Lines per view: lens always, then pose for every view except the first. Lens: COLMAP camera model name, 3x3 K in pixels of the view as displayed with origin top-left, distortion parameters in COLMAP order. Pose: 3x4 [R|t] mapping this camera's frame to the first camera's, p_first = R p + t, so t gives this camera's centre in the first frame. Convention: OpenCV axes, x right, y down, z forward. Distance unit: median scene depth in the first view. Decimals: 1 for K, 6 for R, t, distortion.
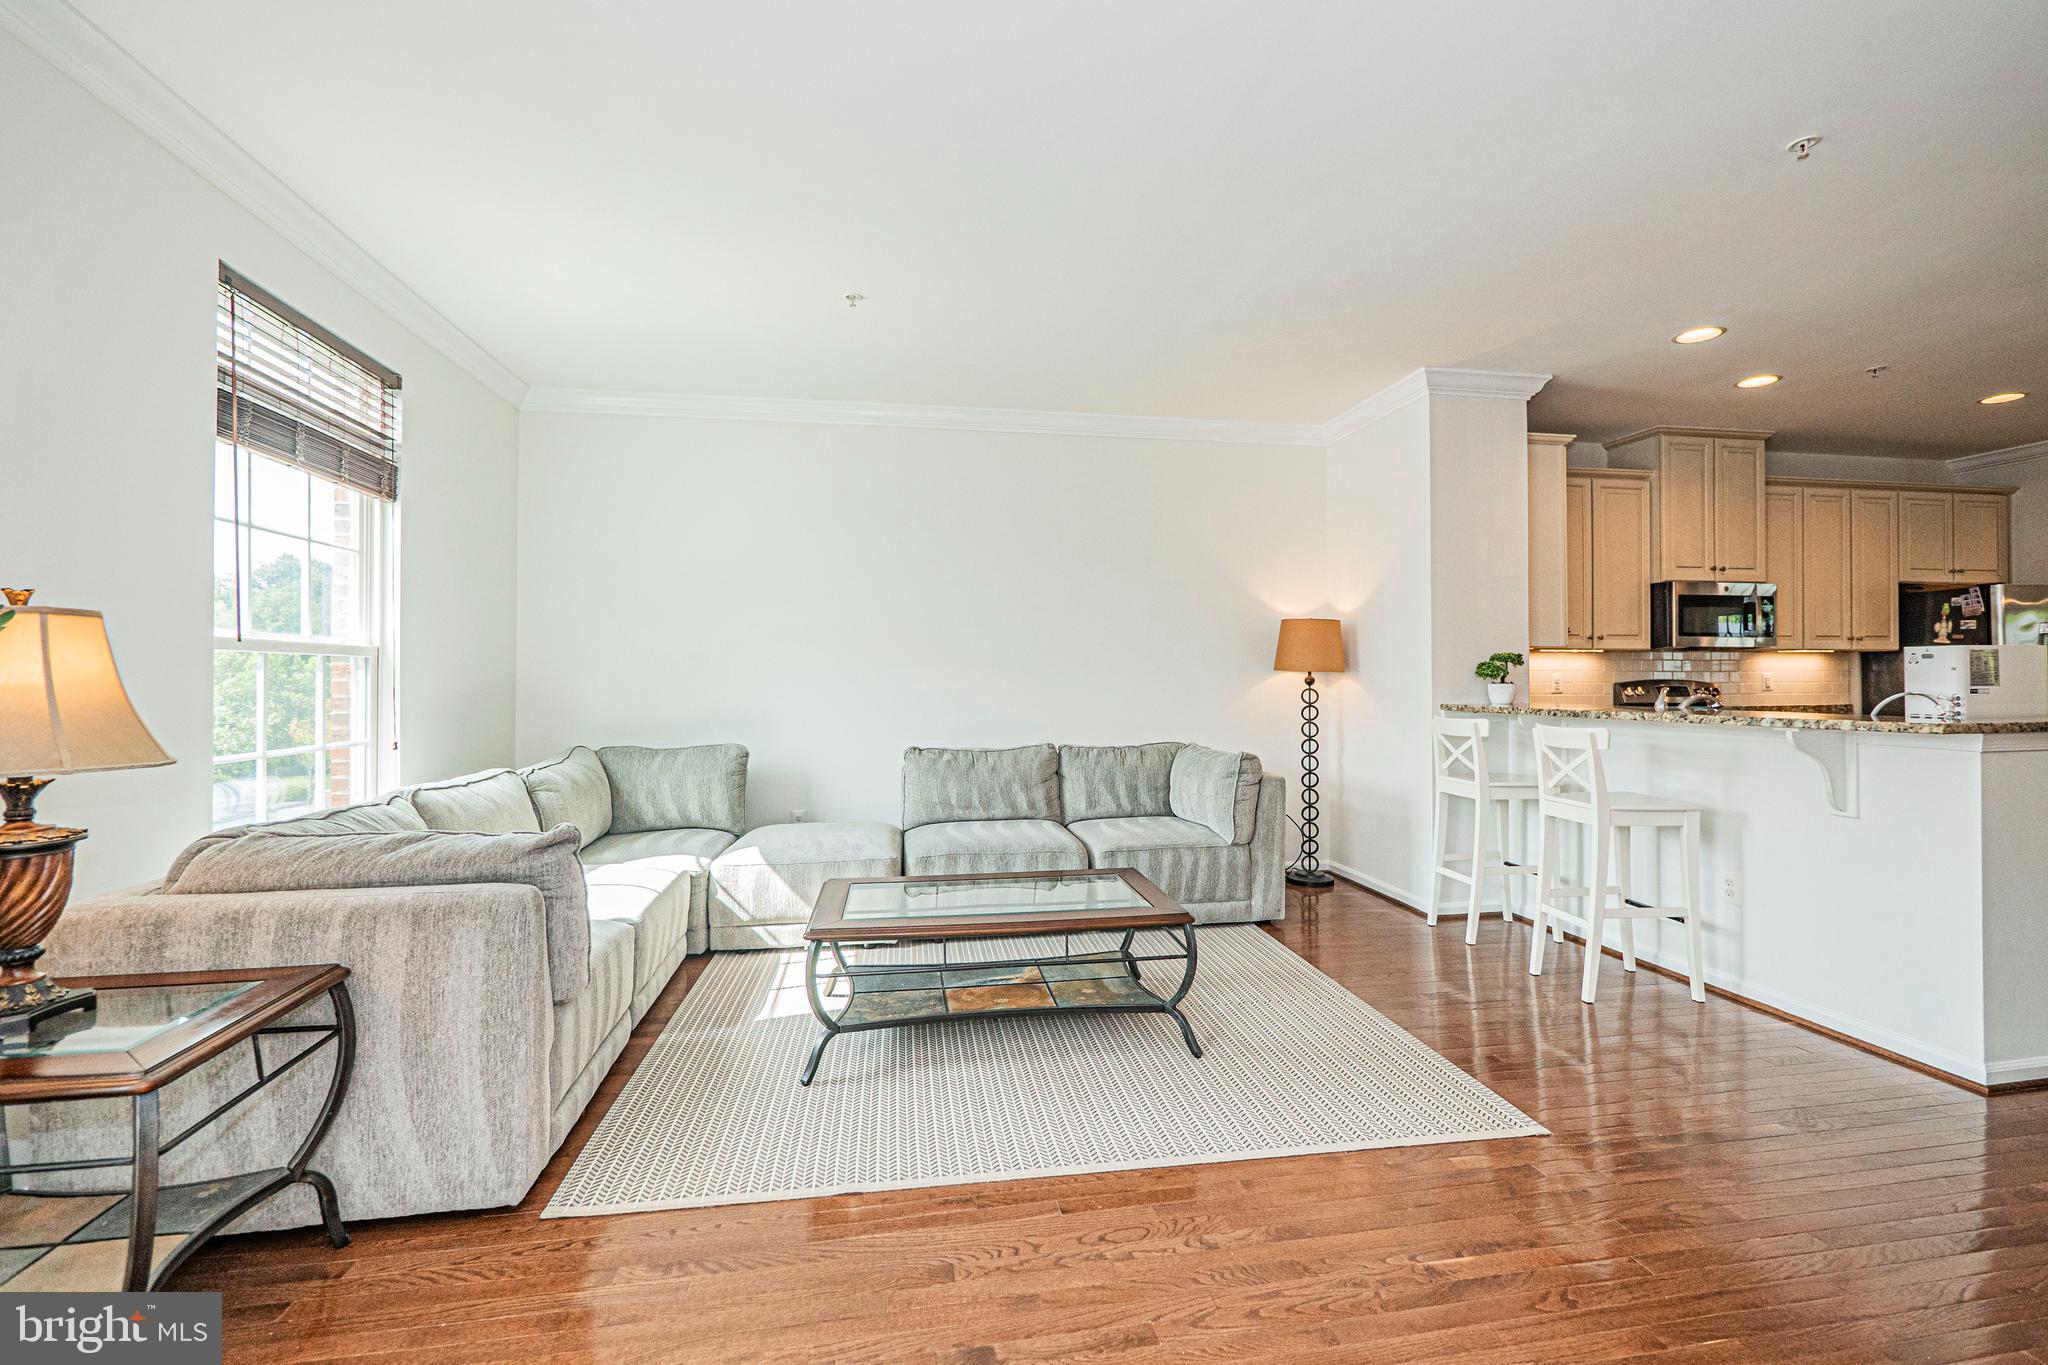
lens RADIAL K [[866.9, 0, 1025.1], [0, 866.9, 679.7], [0, 0, 1]] dist [-0.003013, 0.000456]
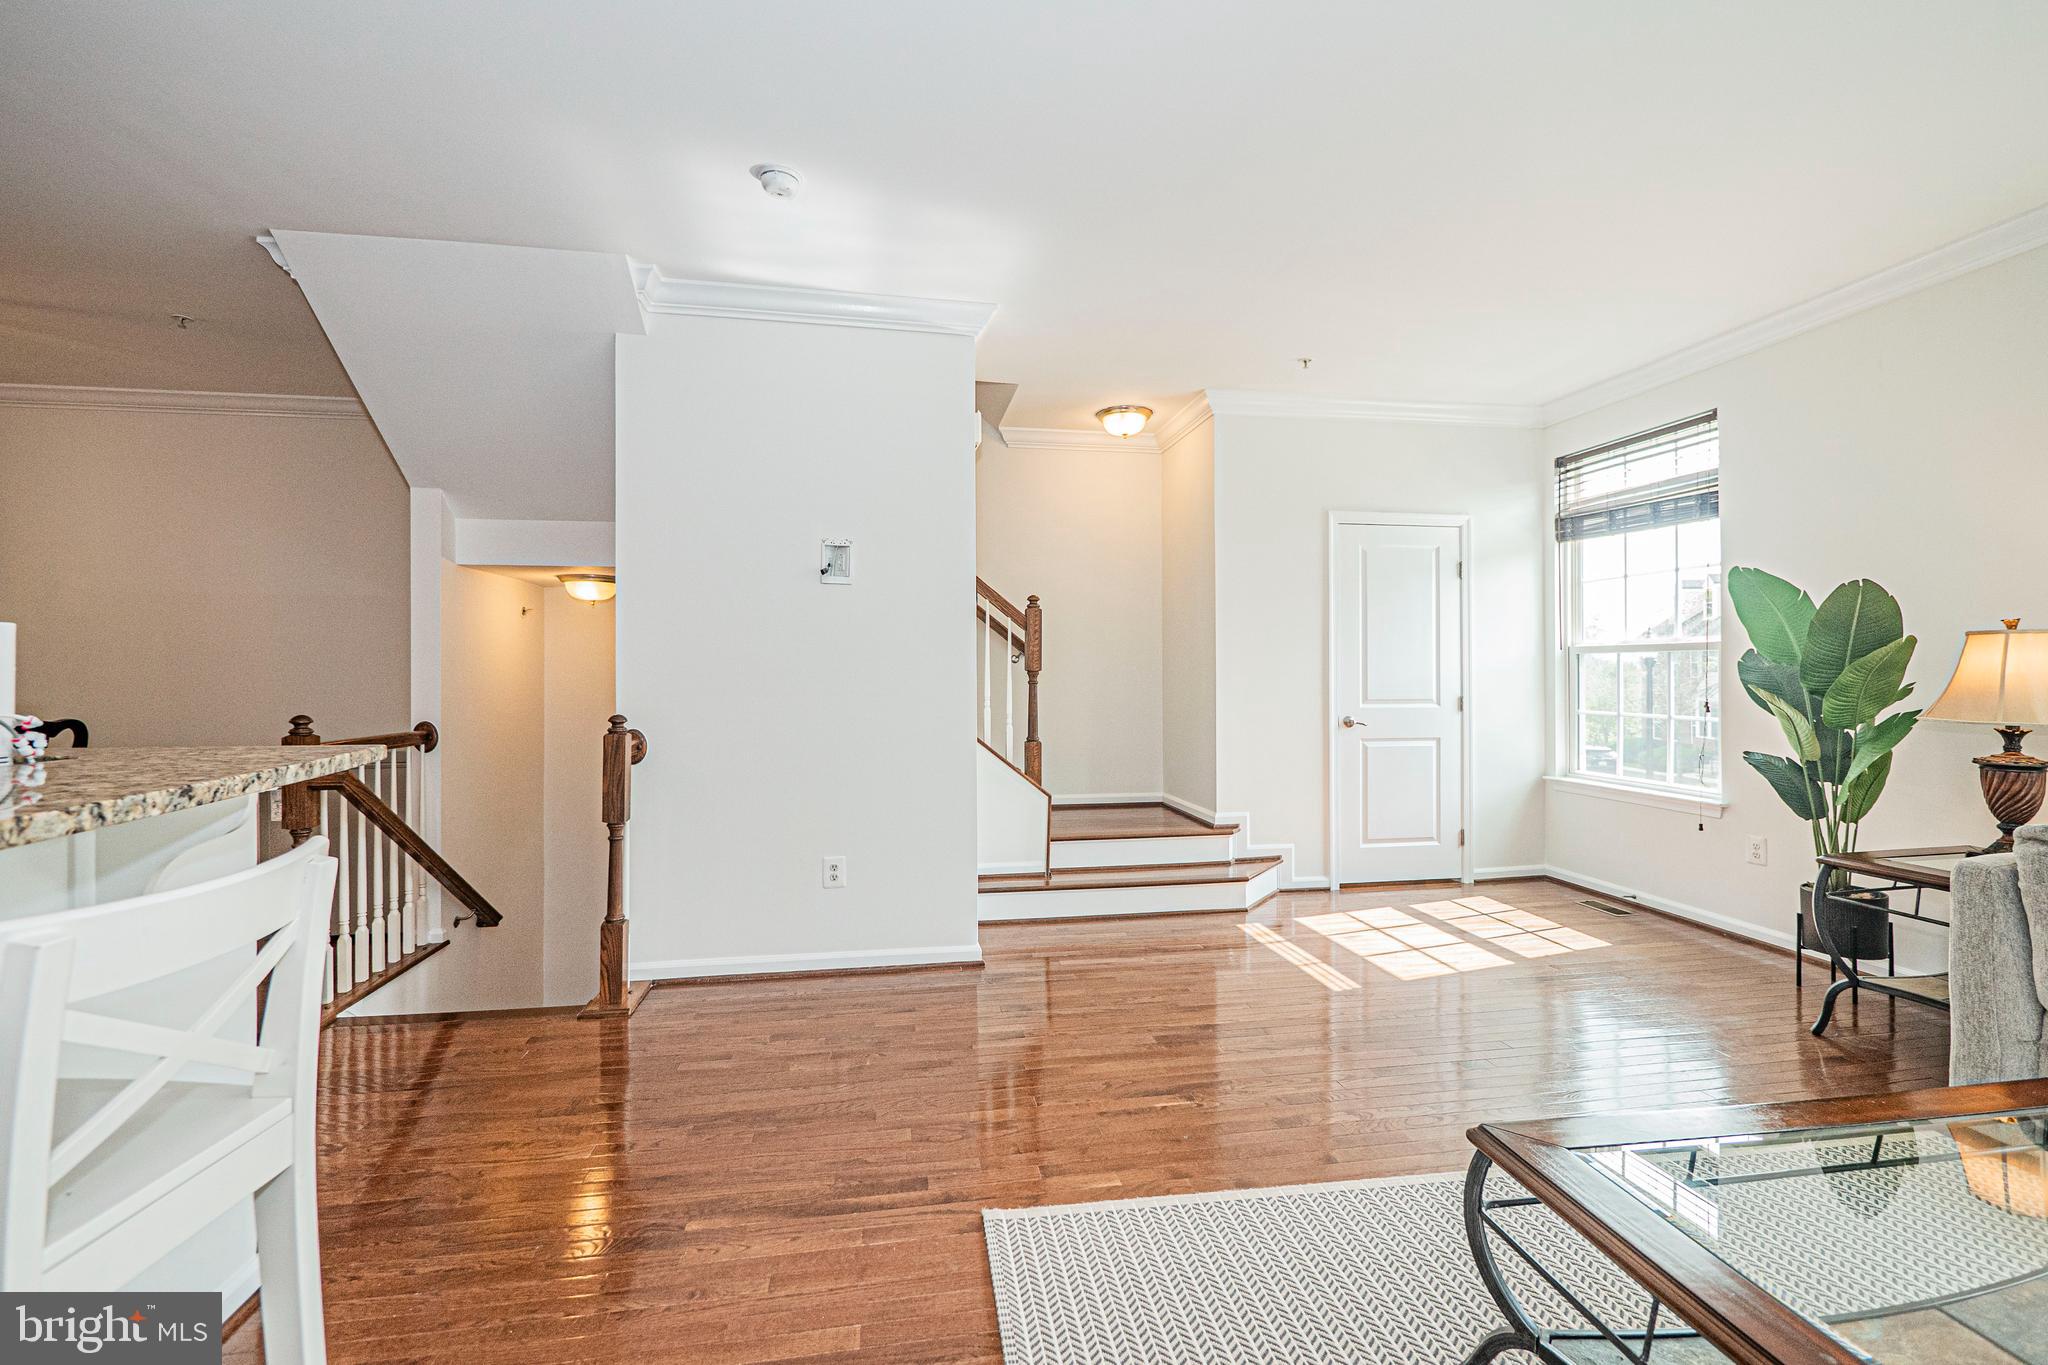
lens RADIAL K [[866.9, 0, 1030.9], [0, 866.9, 675.7], [0, 0, 1]] dist [-0.003013, 0.000456]
pose [[-0.999952, 0.006735, 0.007139, 0.297126], [0.006763, 0.999970, 0.003794, -0.003619], [-0.007114, 0.003842, -0.999967, 1.001929]]
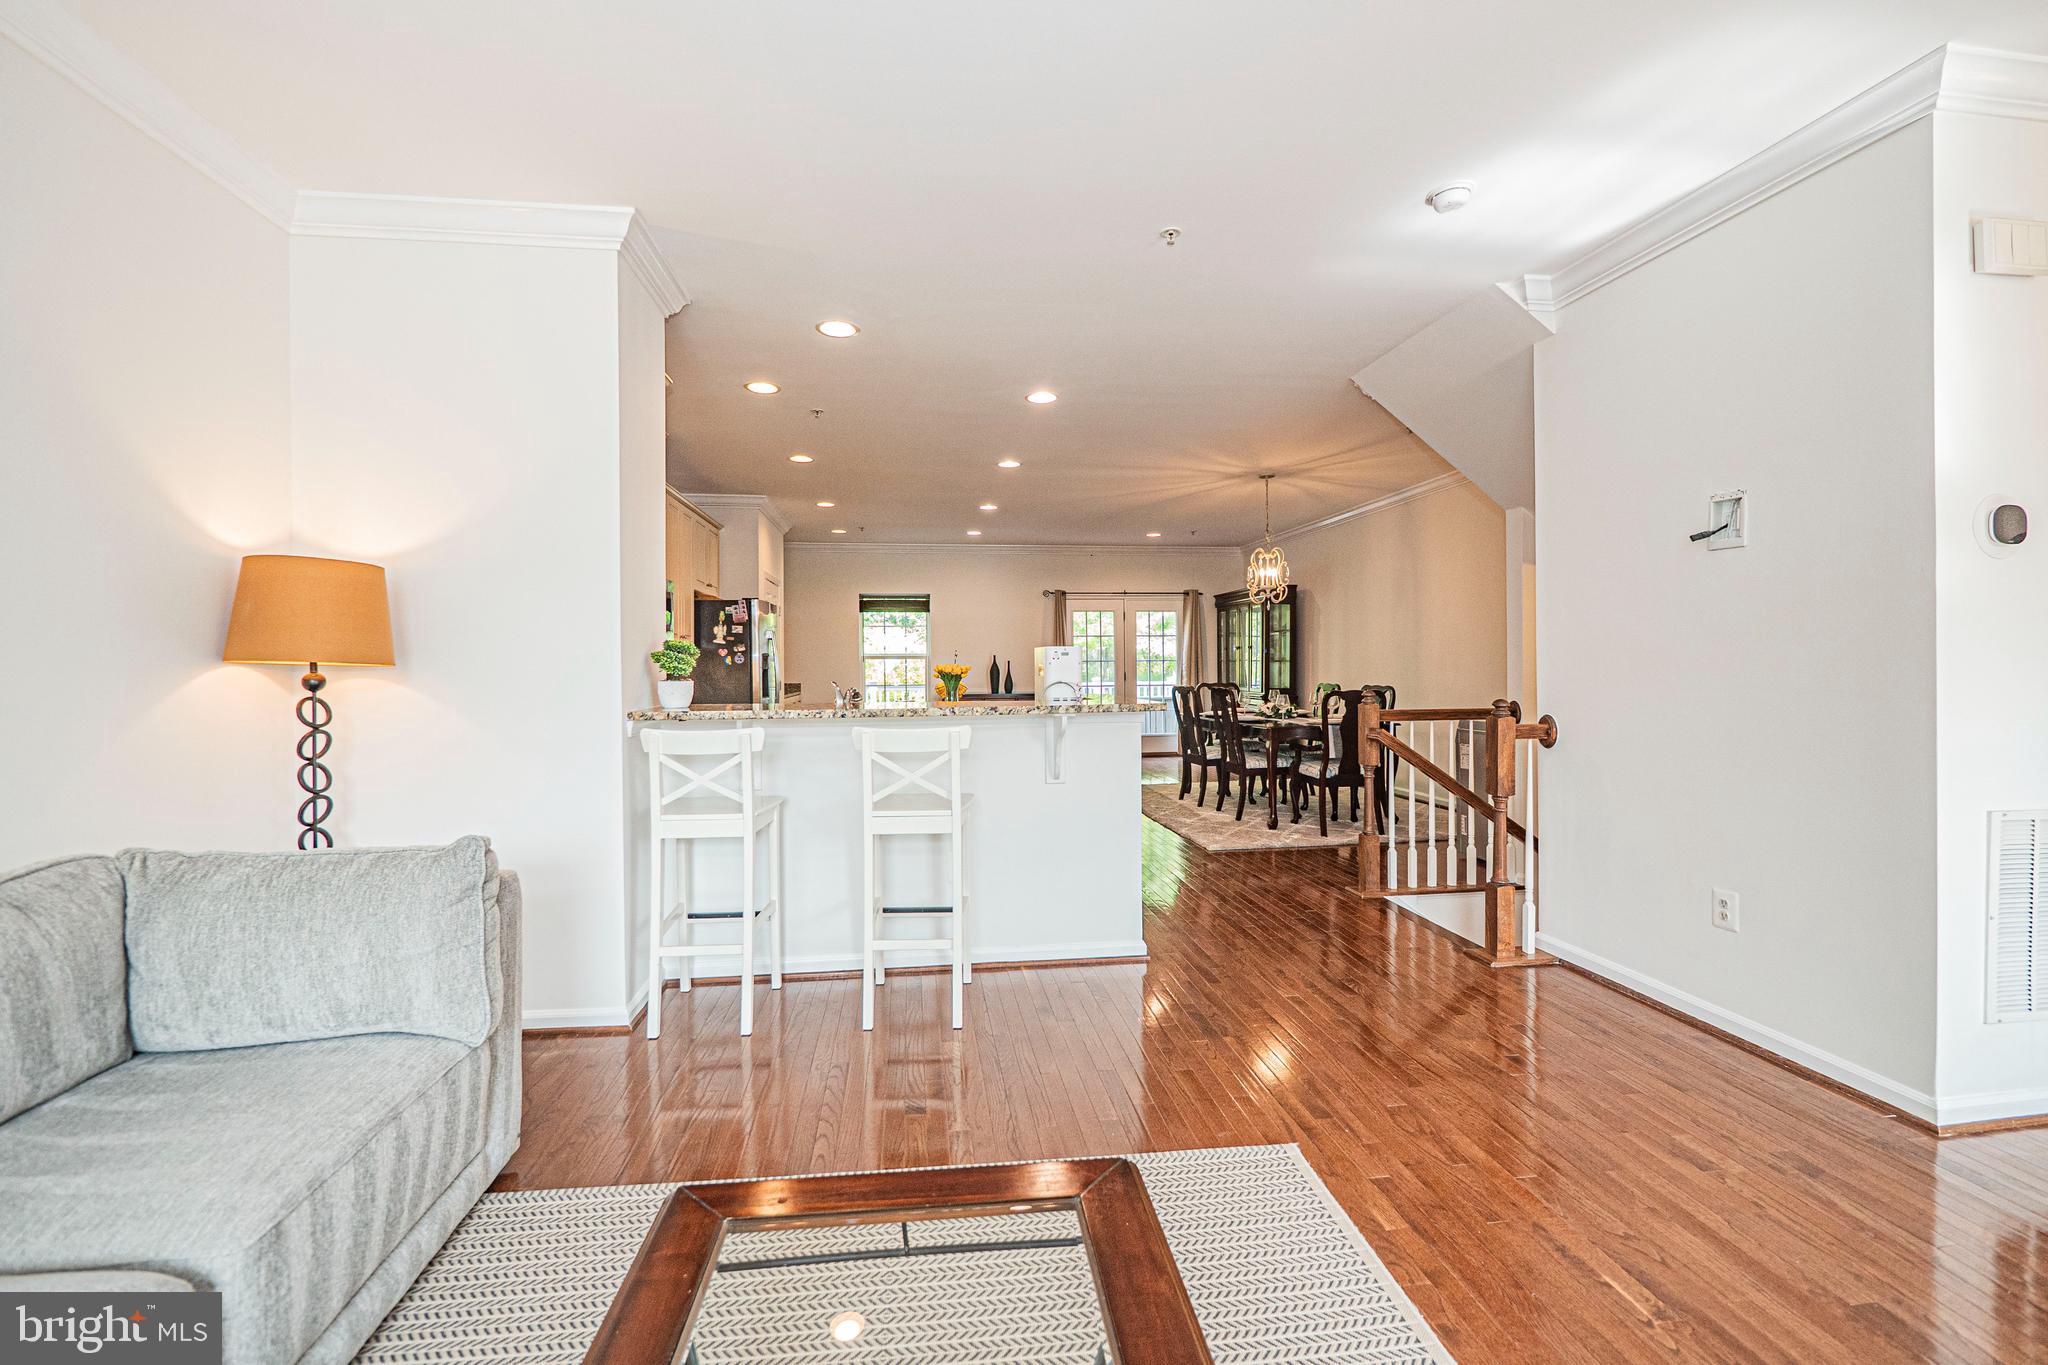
lens RADIAL K [[866.9, 0, 1015.6], [0, 866.9, 675.5], [0, 0, 1]] dist [-0.003013, 0.000456]
pose [[0.050759, -0.008288, 0.998677, -0.193380], [0.009372, 0.999925, 0.007822, -0.003062], [-0.998667, 0.008963, 0.050833, 0.681646]]
